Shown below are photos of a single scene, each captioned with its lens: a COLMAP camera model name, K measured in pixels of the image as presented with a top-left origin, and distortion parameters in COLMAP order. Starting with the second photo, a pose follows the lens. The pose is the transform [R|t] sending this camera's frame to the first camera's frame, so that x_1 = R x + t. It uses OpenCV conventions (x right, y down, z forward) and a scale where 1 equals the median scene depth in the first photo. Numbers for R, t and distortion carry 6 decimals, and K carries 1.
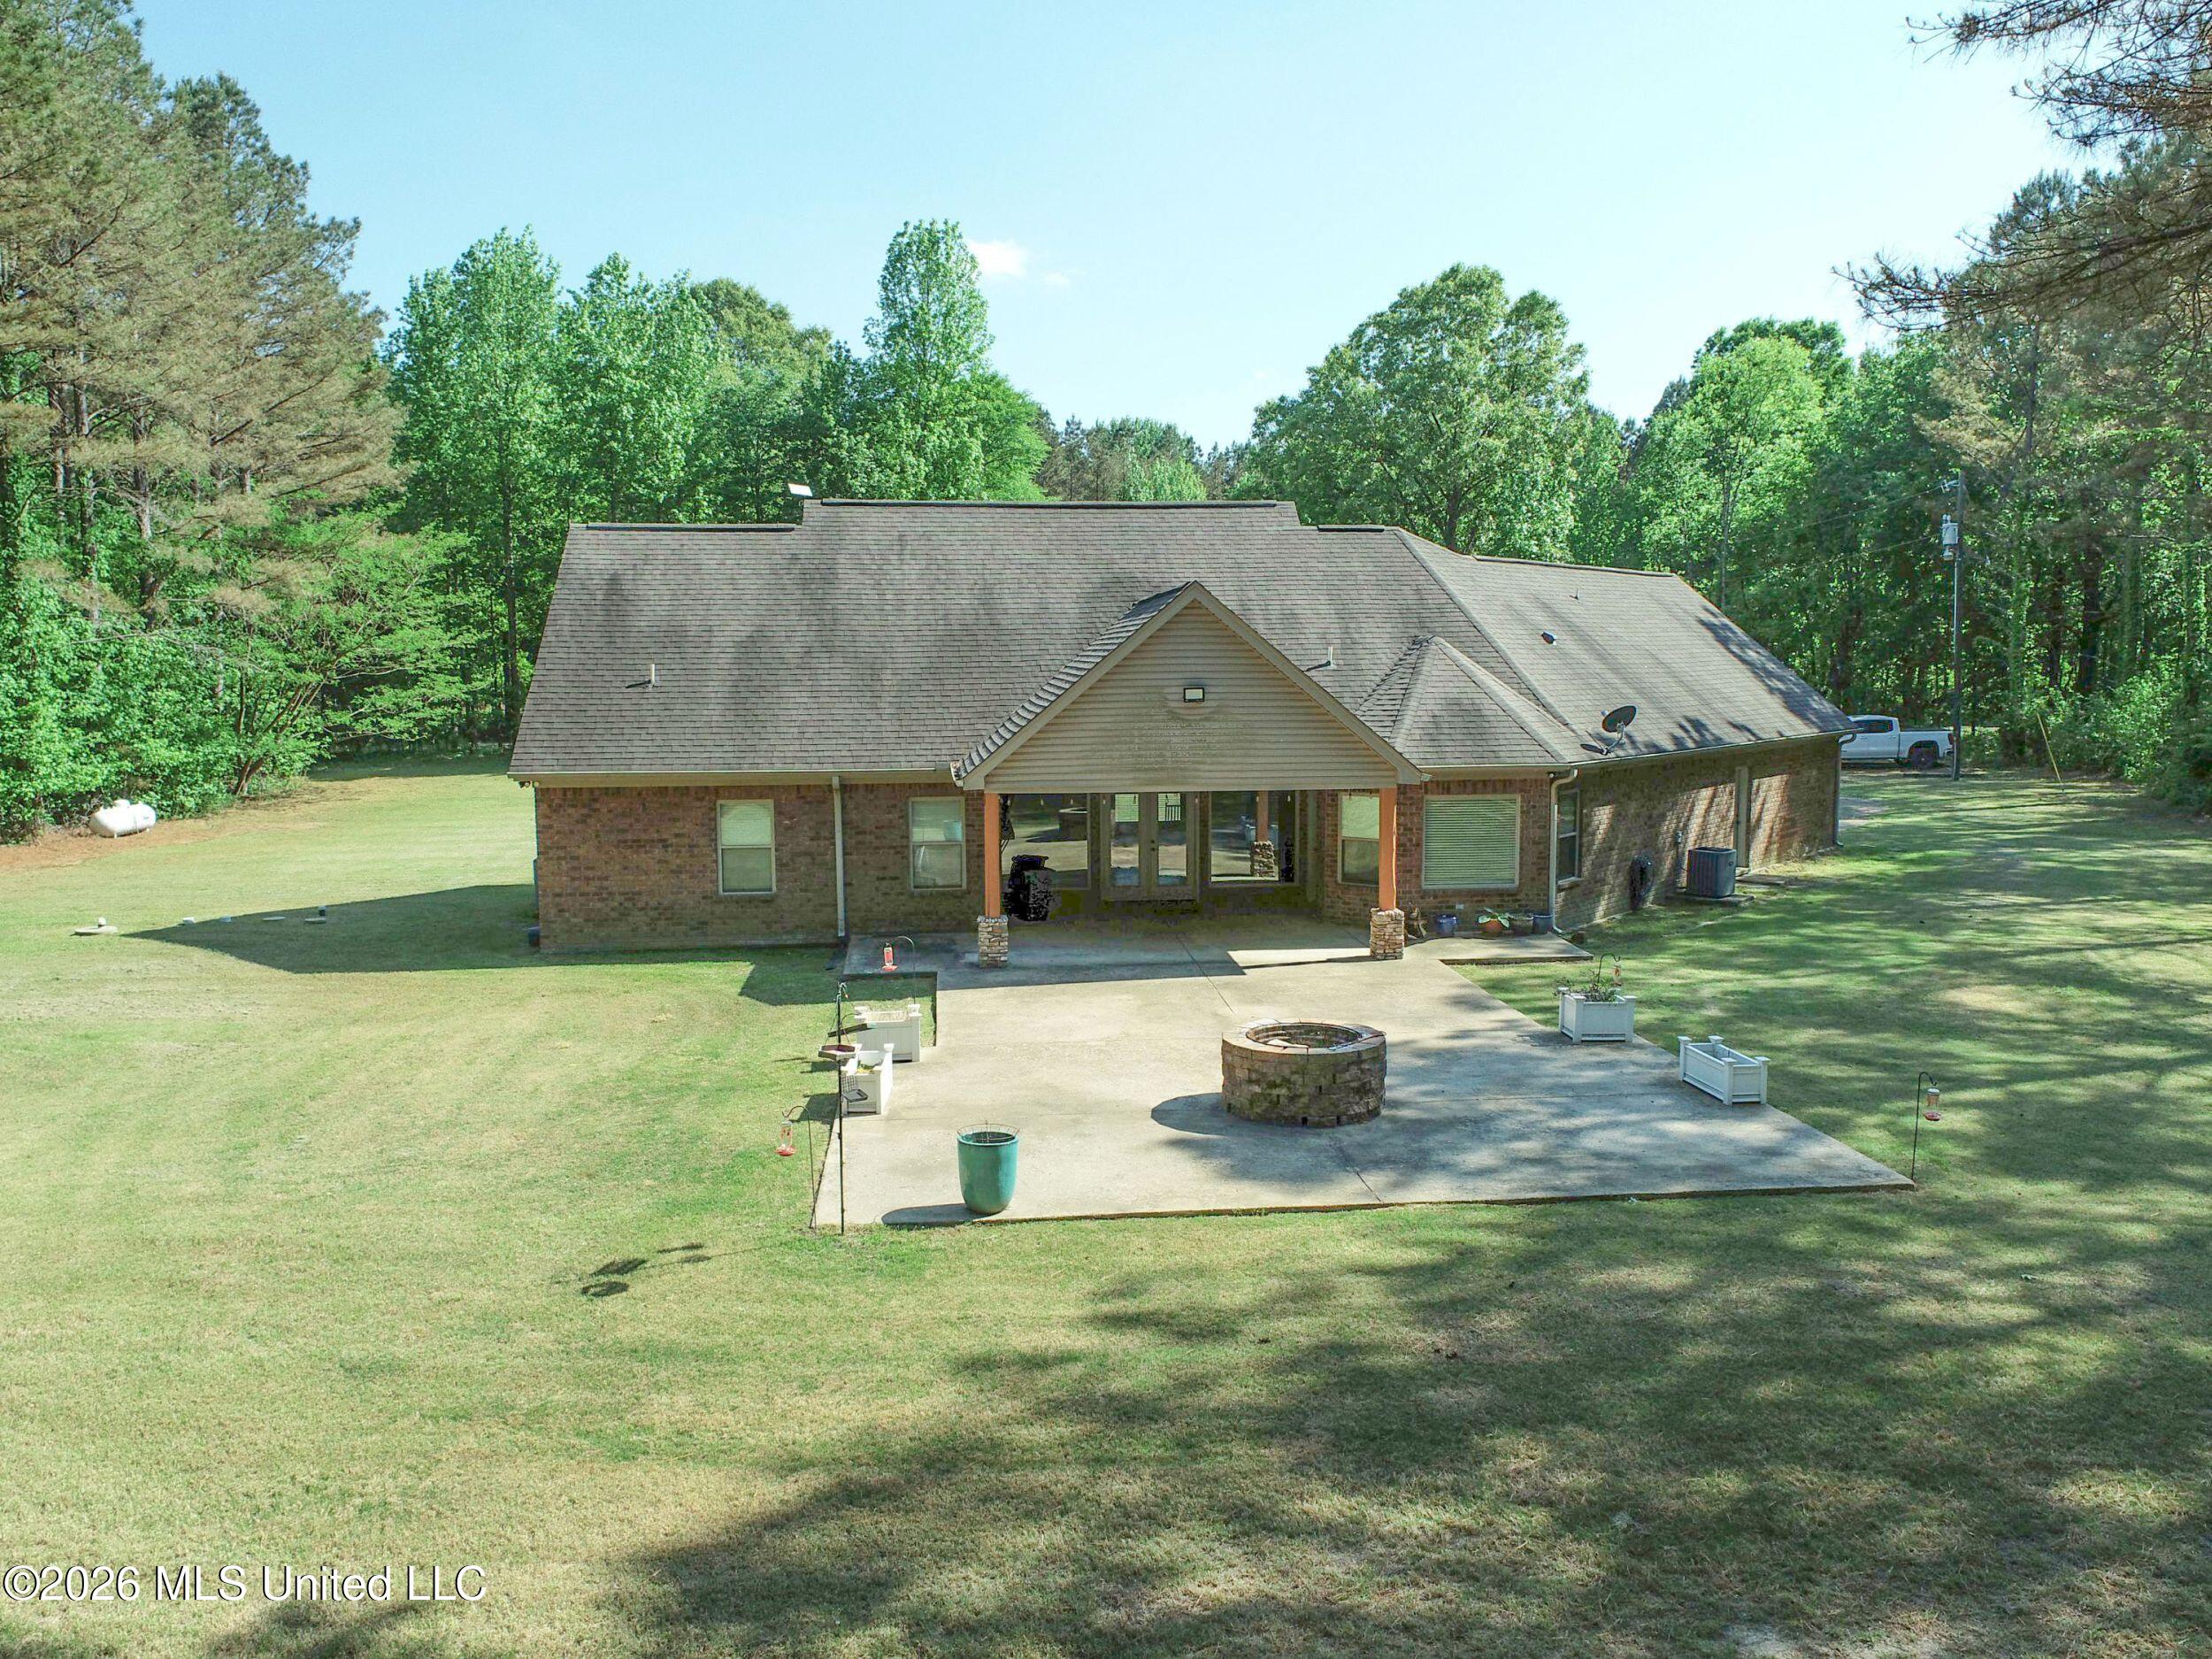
lens RADIAL K [[1739.4, 0, 1183.7], [0, 1739.4, 834.2], [0, 0, 1]] dist [-0.039173, 0.065184]
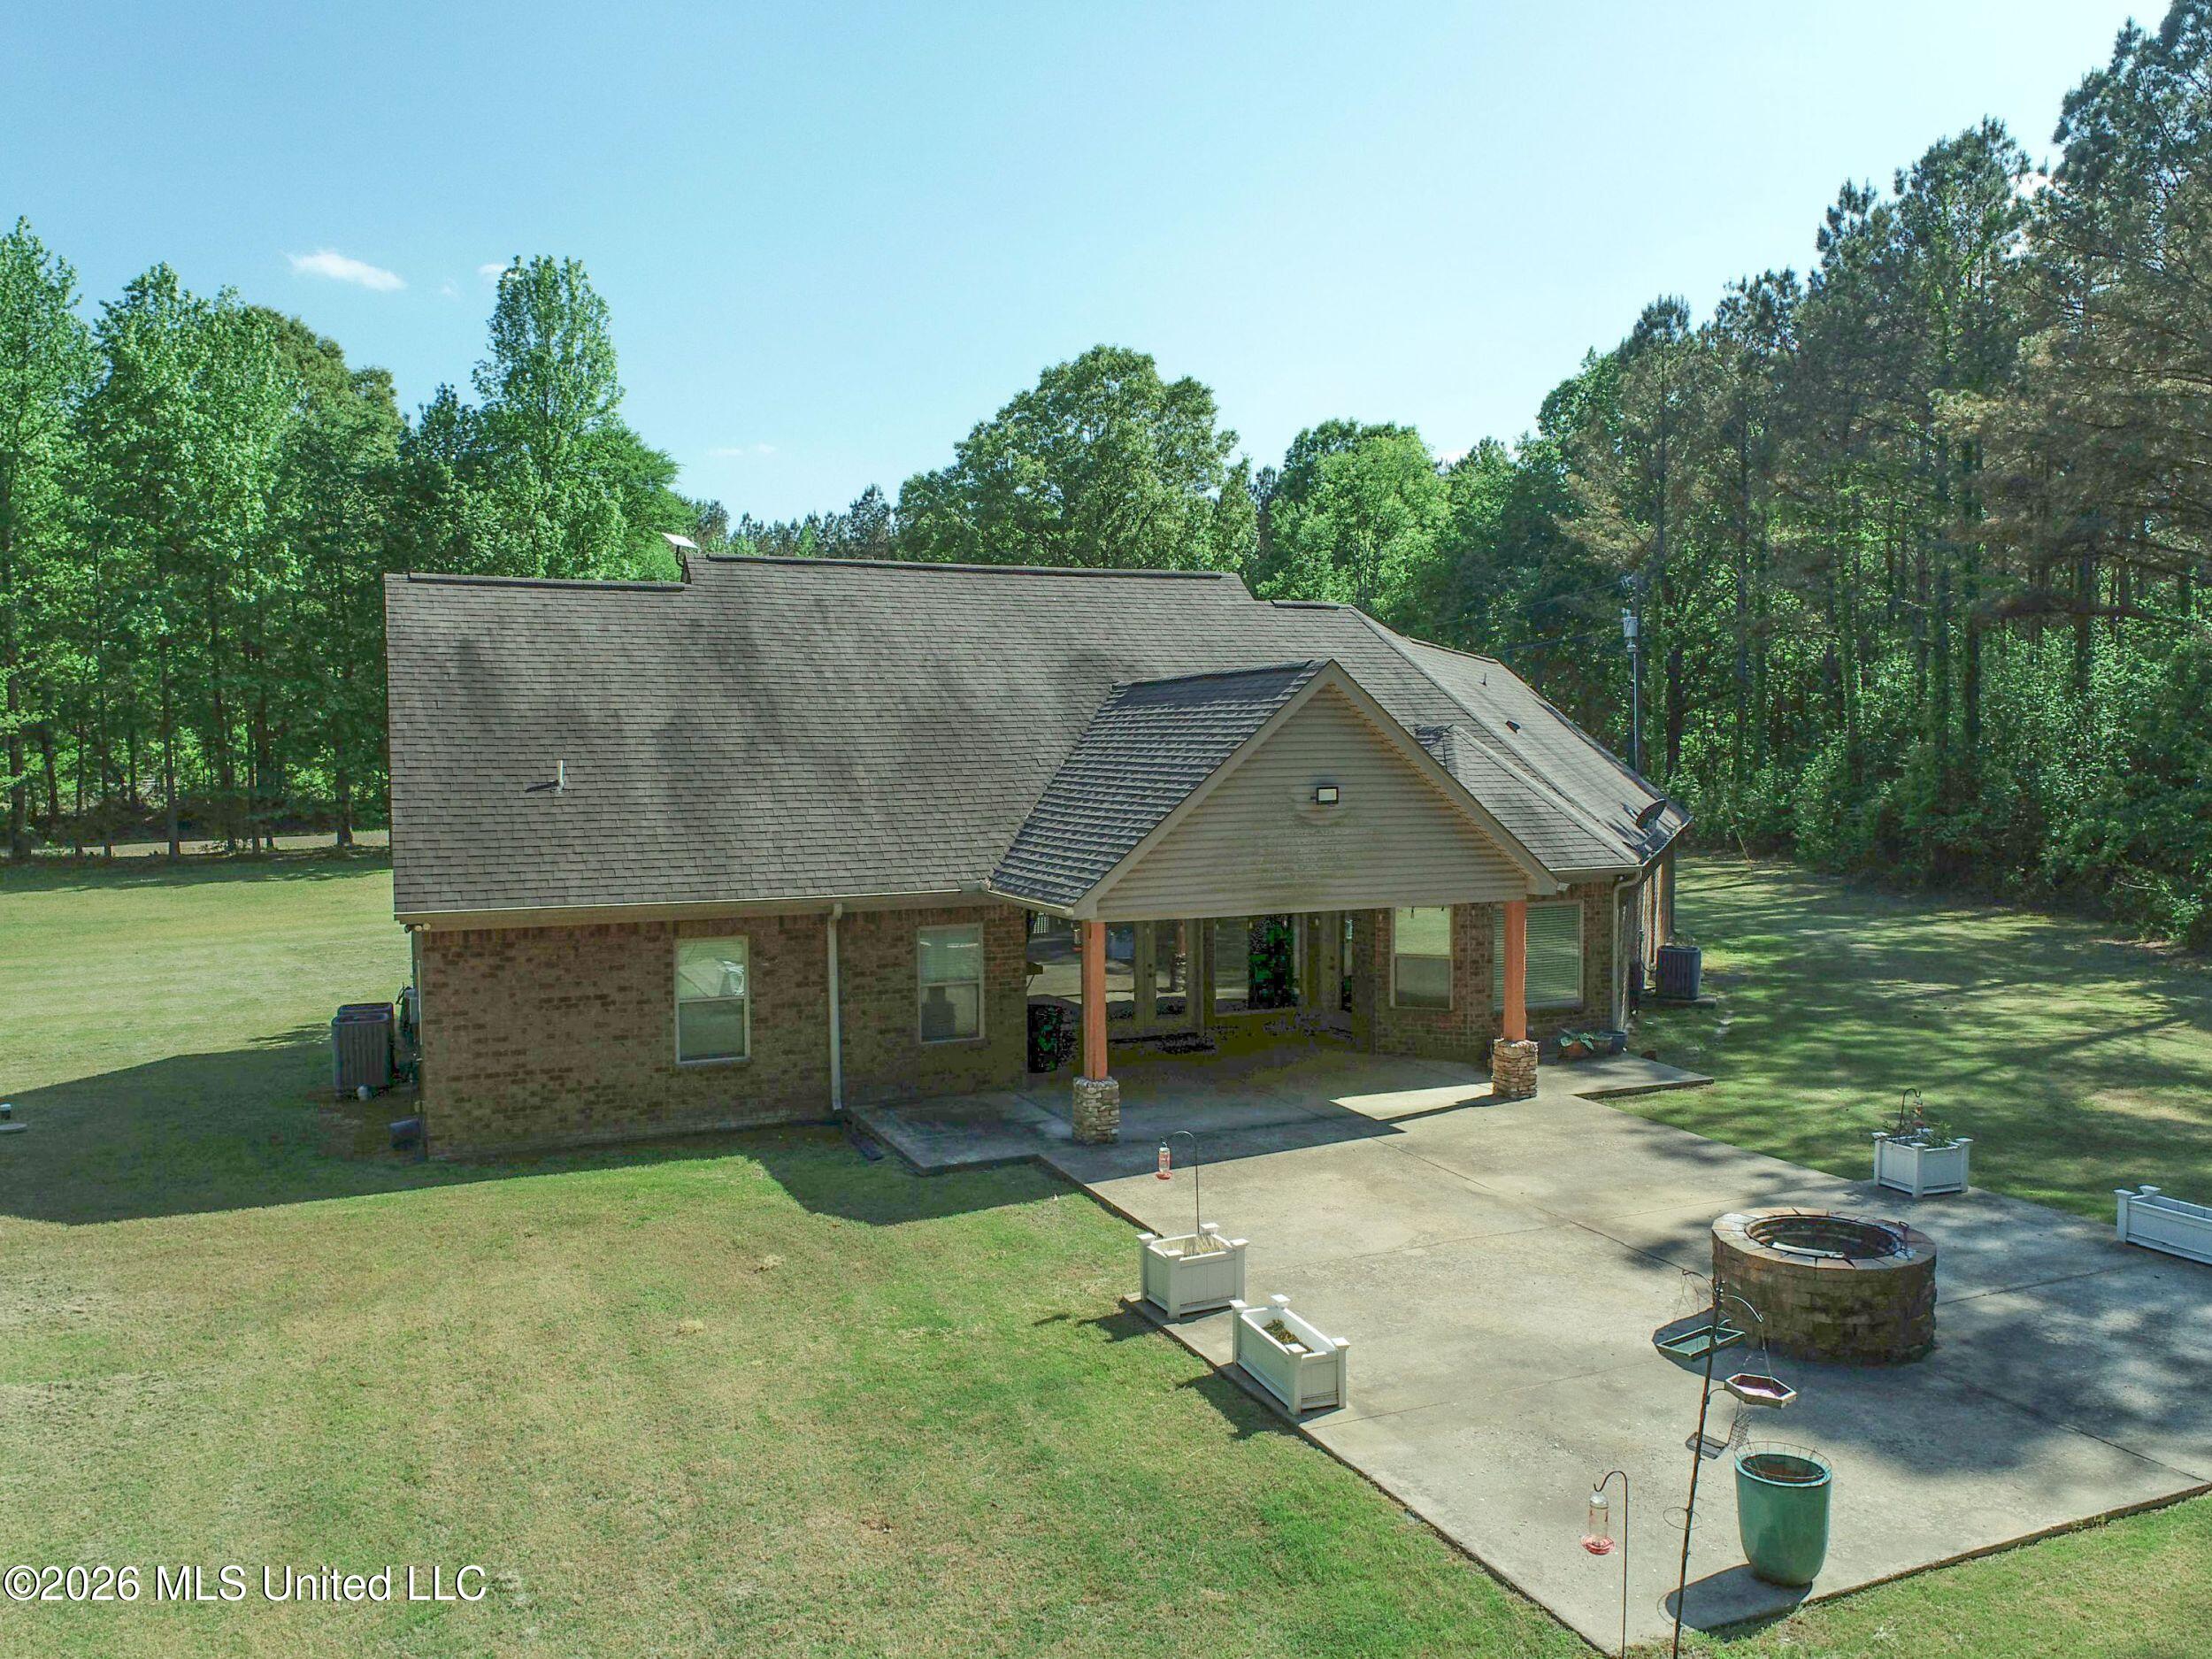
lens RADIAL K [[1710.3, 0, 1194.4], [0, 1710.3, 825.3], [0, 0, 1]] dist [-0.015793, 0.001678]
pose [[0.953083, -0.015284, 0.302322, -0.260584], [0.031063, 0.998390, -0.047453, -0.025317], [-0.301110, 0.054618, 0.952024, 0.208398]]
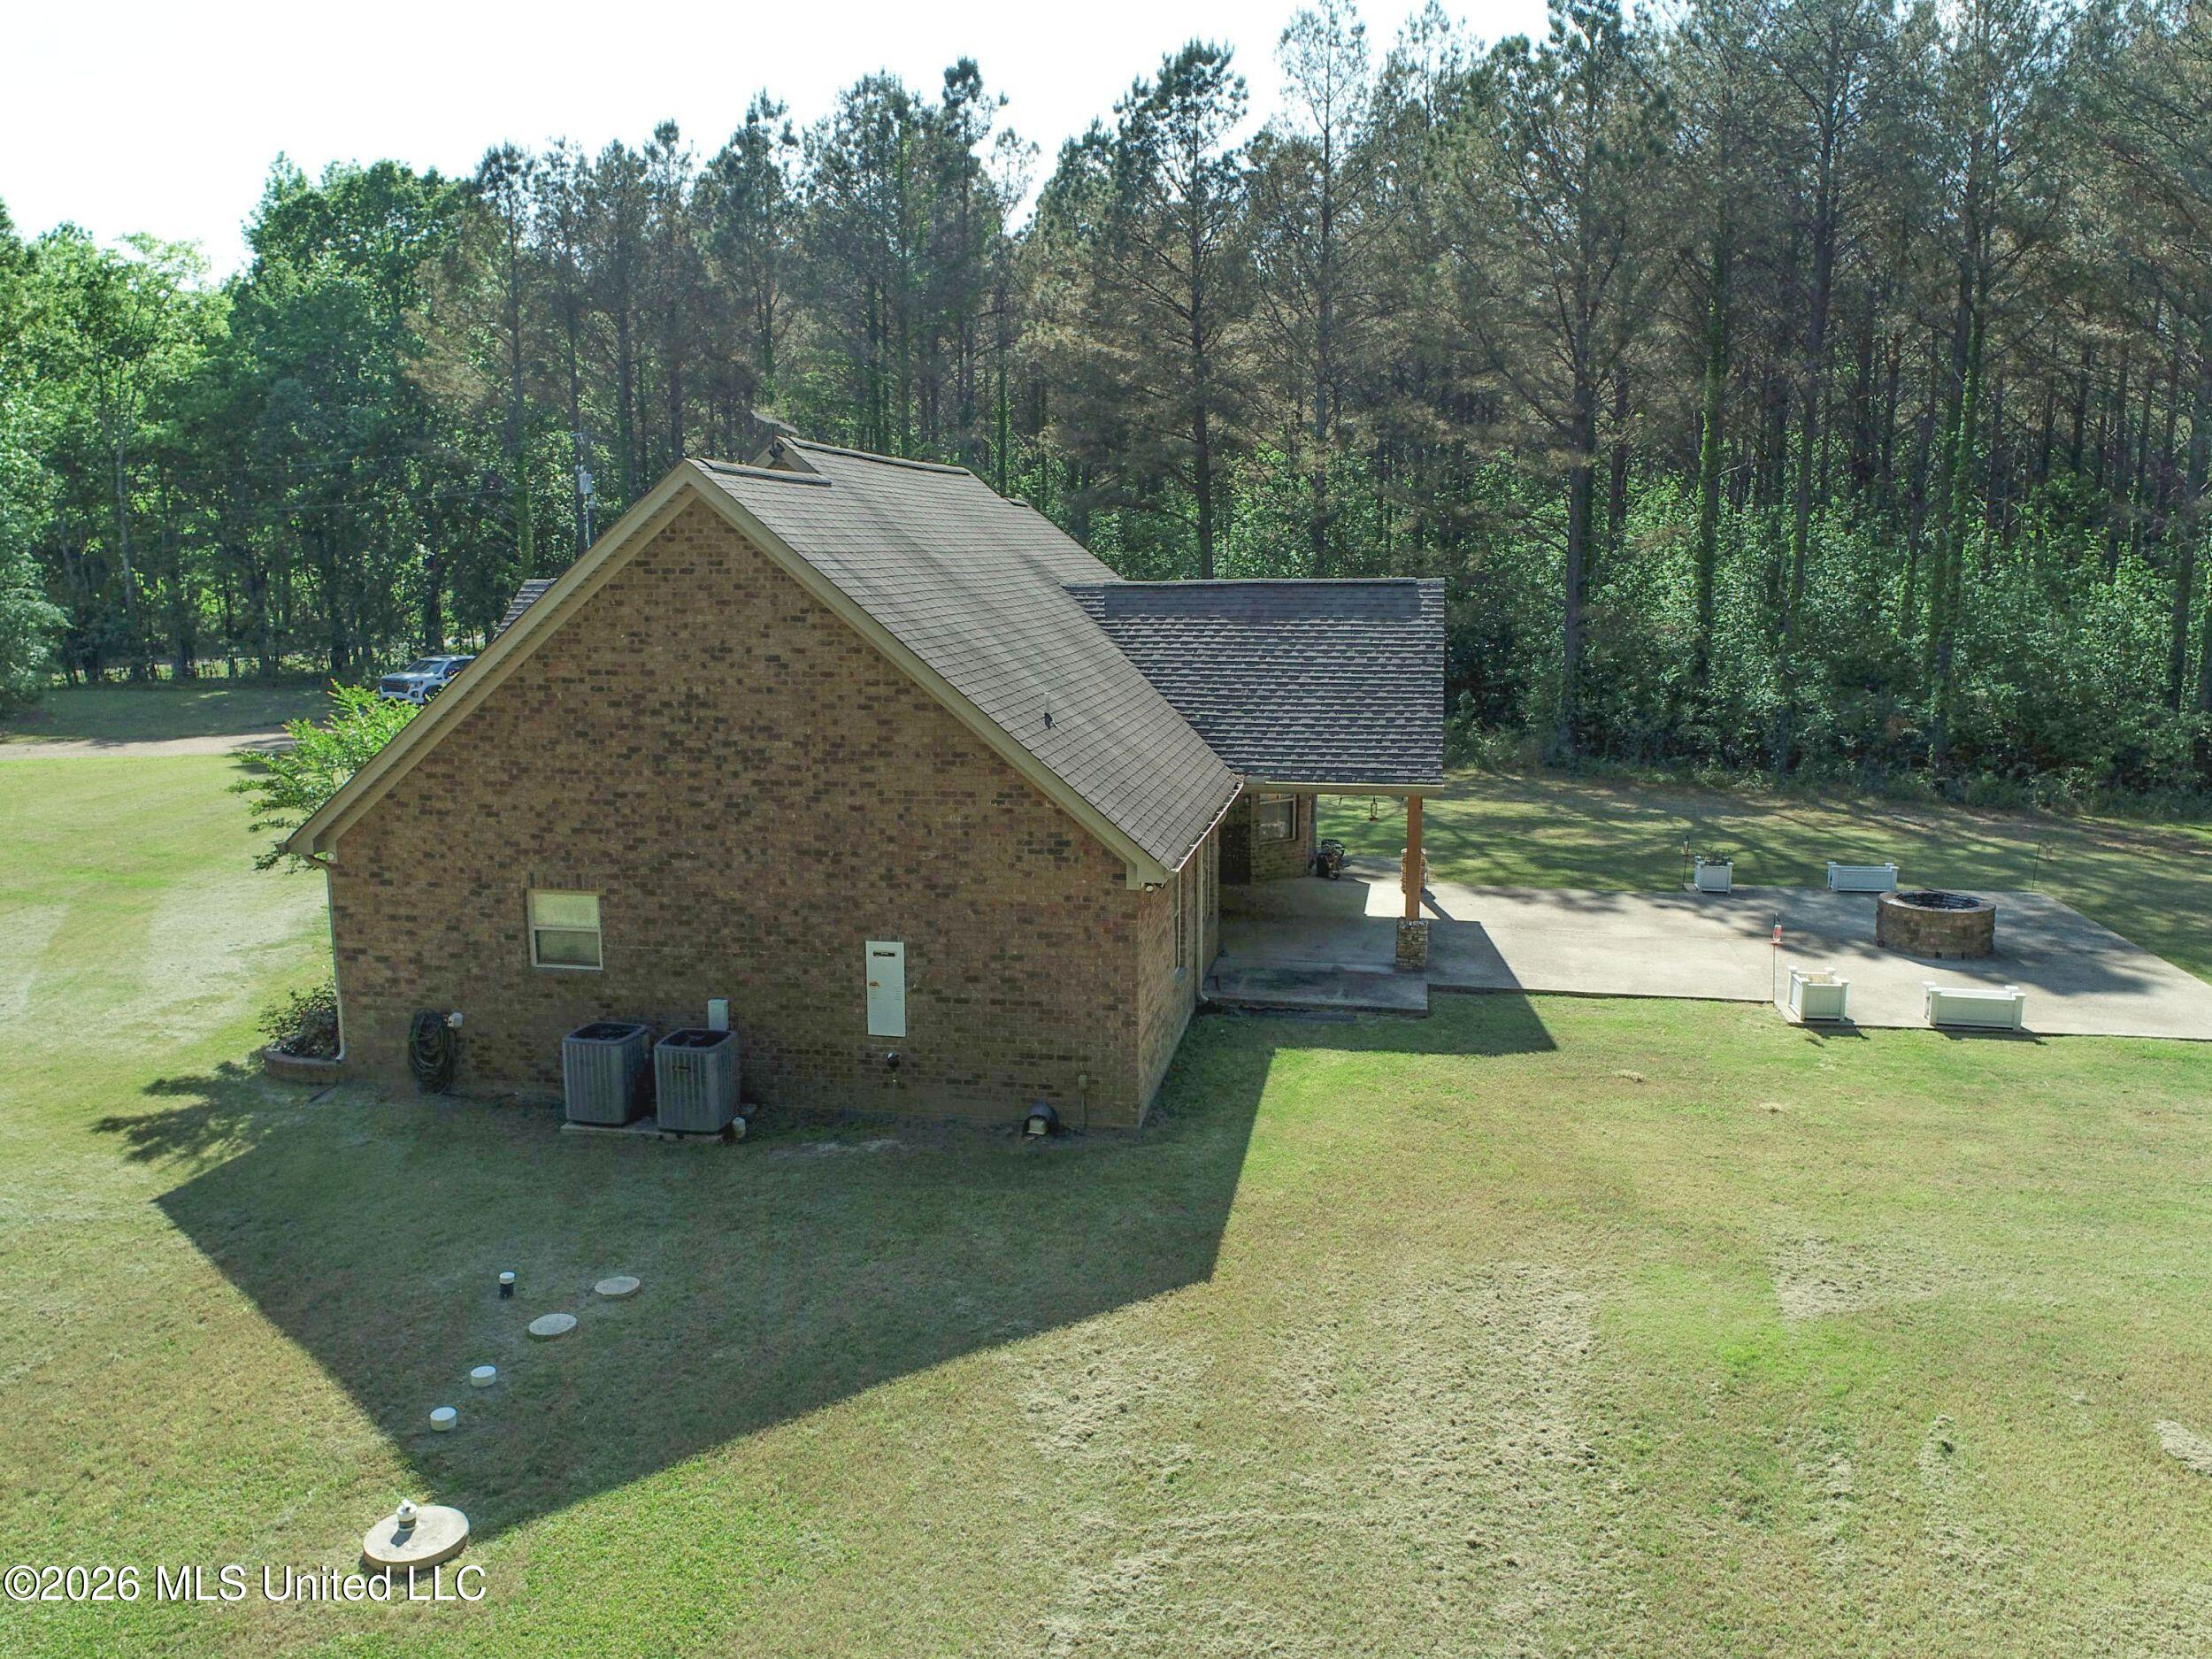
lens RADIAL K [[1658.6, 0, 1103.4], [0, 1658.6, 820.1], [0, 0, 1]] dist [-0.007975, -0.009004]
pose [[0.294245, -0.141734, 0.945162, -0.887033], [0.101165, 0.988006, 0.116664, -0.115672], [-0.950361, 0.061289, 0.305054, 0.742245]]
